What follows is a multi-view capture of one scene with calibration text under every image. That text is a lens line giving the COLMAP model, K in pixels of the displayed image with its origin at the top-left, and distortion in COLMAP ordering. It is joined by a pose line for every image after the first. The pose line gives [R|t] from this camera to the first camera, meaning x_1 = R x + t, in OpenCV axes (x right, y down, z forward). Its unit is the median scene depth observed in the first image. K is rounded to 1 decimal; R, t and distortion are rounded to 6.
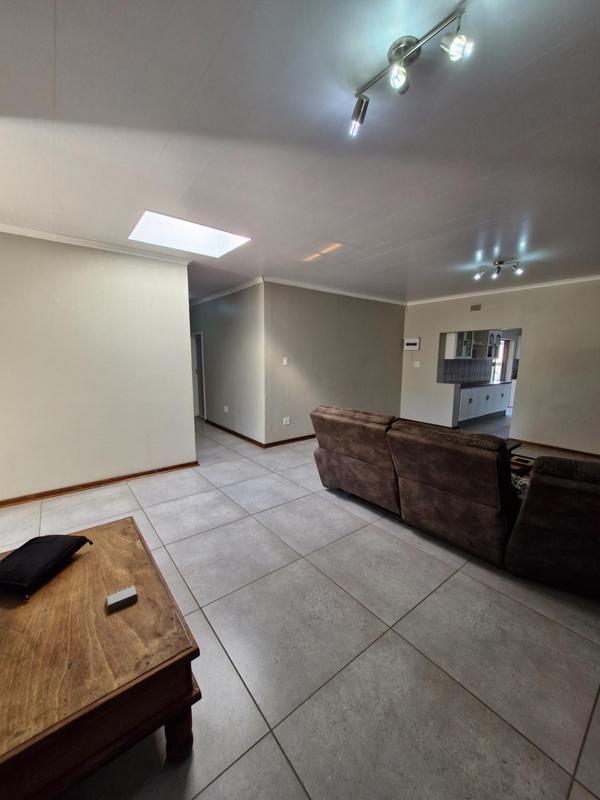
lens RADIAL K [[312.1, 0, 302.5], [0, 312.1, 403.2], [0, 0, 1]] dist [-0.001413, -0.000326]
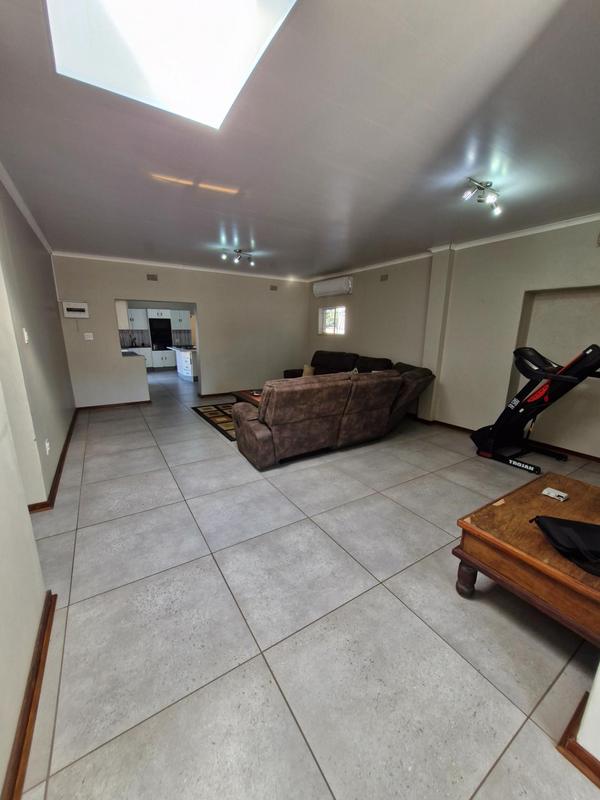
lens RADIAL K [[312.1, 0, 301.6], [0, 312.1, 403.3], [0, 0, 1]] dist [-0.001413, -0.000326]
pose [[0.104938, -0.230222, 0.967464, -0.859907], [0.140574, 0.966501, 0.214745, -0.117157], [-0.984493, 0.113465, 0.133786, 0.818555]]
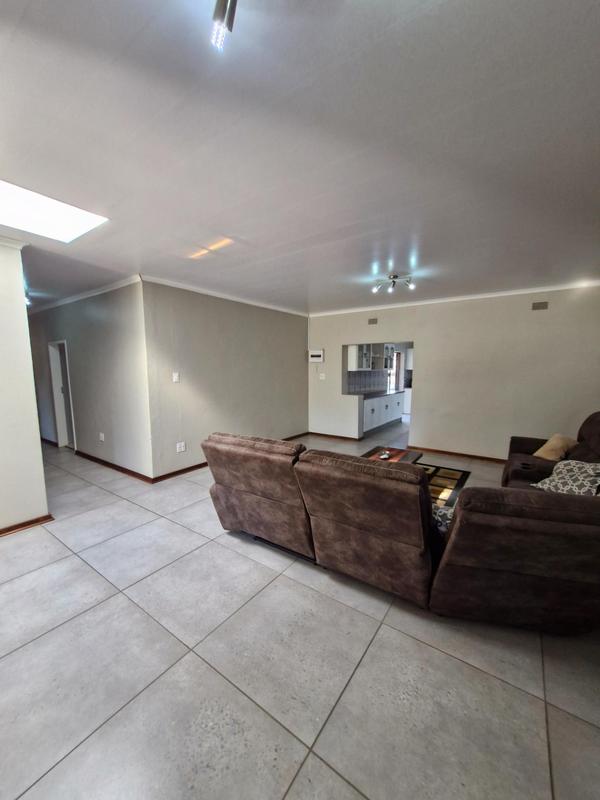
lens RADIAL K [[312.1, 0, 302.5], [0, 312.1, 404.2], [0, 0, 1]] dist [-0.001413, -0.000326]
pose [[0.958311, -0.042522, 0.282544, 0.052477], [0.051342, 0.998396, -0.023883, -0.035551], [-0.281075, 0.037393, 0.958957, 0.156483]]
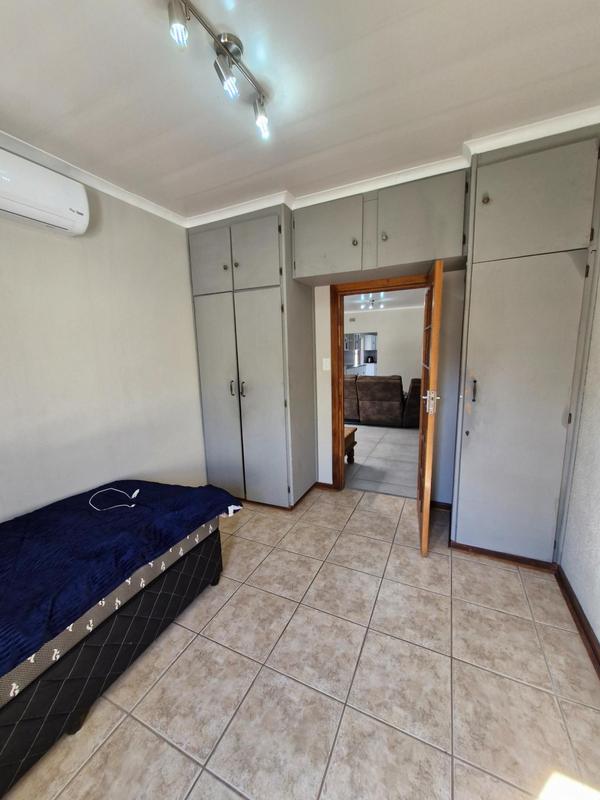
lens RADIAL K [[312.1, 0, 297.5], [0, 312.1, 401.1], [0, 0, 1]] dist [-0.001413, -0.000326]
pose [[0.898082, -0.101662, 0.427918, -0.899520], [0.099659, 0.994651, 0.027147, 0.105879], [-0.428389, 0.018265, 0.903410, -0.734585]]
